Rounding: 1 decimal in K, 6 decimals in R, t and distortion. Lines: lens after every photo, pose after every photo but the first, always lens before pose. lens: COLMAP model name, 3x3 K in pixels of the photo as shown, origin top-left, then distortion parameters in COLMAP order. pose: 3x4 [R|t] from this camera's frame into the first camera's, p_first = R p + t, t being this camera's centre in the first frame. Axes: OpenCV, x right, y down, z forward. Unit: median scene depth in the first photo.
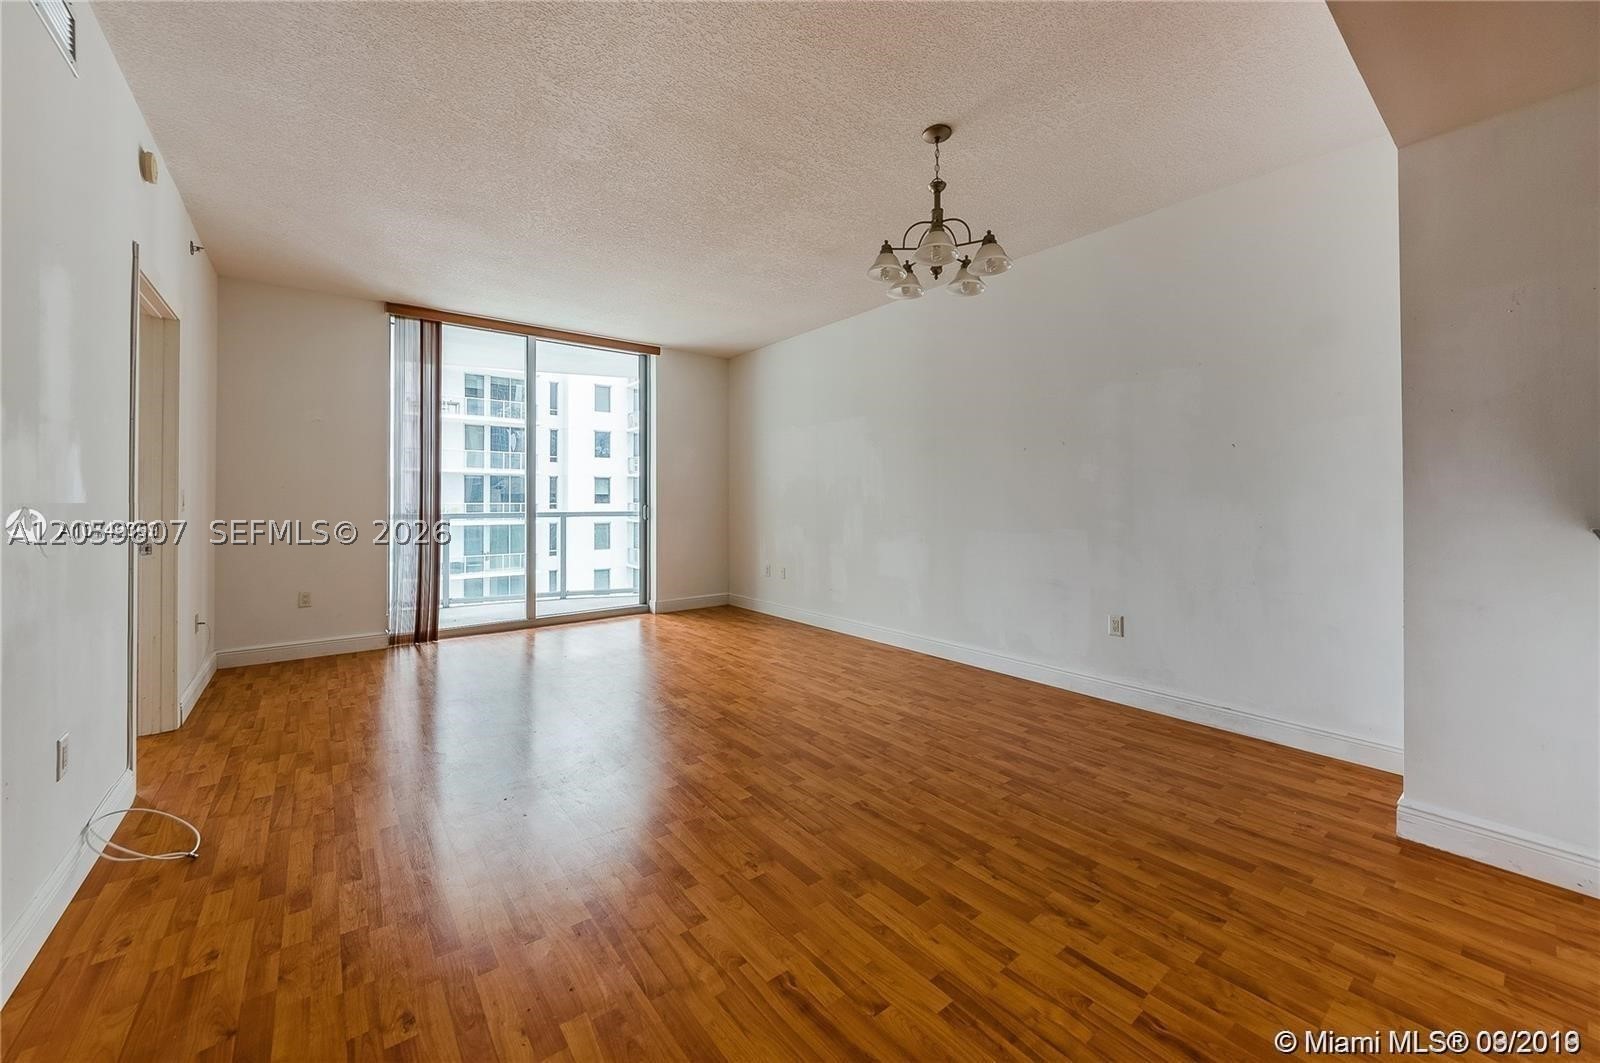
lens RADIAL K [[615.5, 0, 796.6], [0, 615.5, 495.5], [0, 0, 1]] dist [-0.001280, -0.000188]
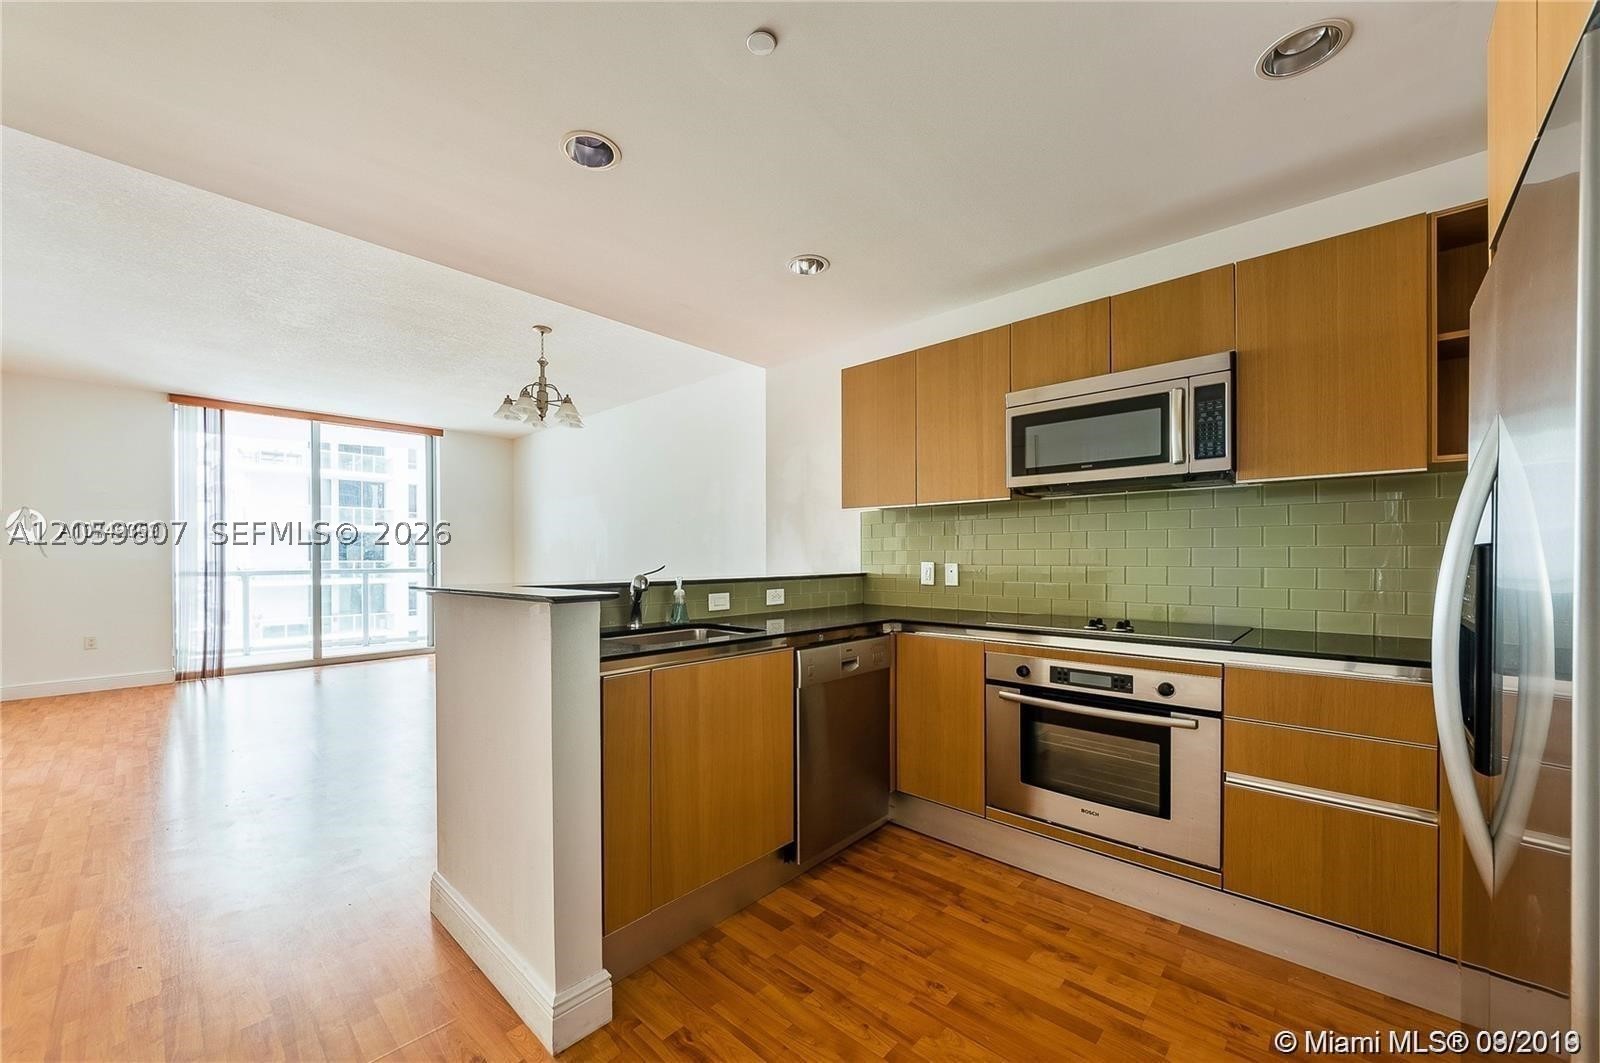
lens RADIAL K [[611.9, 0, 804.3], [0, 611.9, 561.3], [0, 0, 1]] dist [-0.003179, -0.000508]
pose [[0.985254, 0.001238, 0.171093, 0.316601], [-0.003171, 0.999934, 0.011025, -0.003637], [-0.171069, -0.011405, 0.985193, -0.346962]]
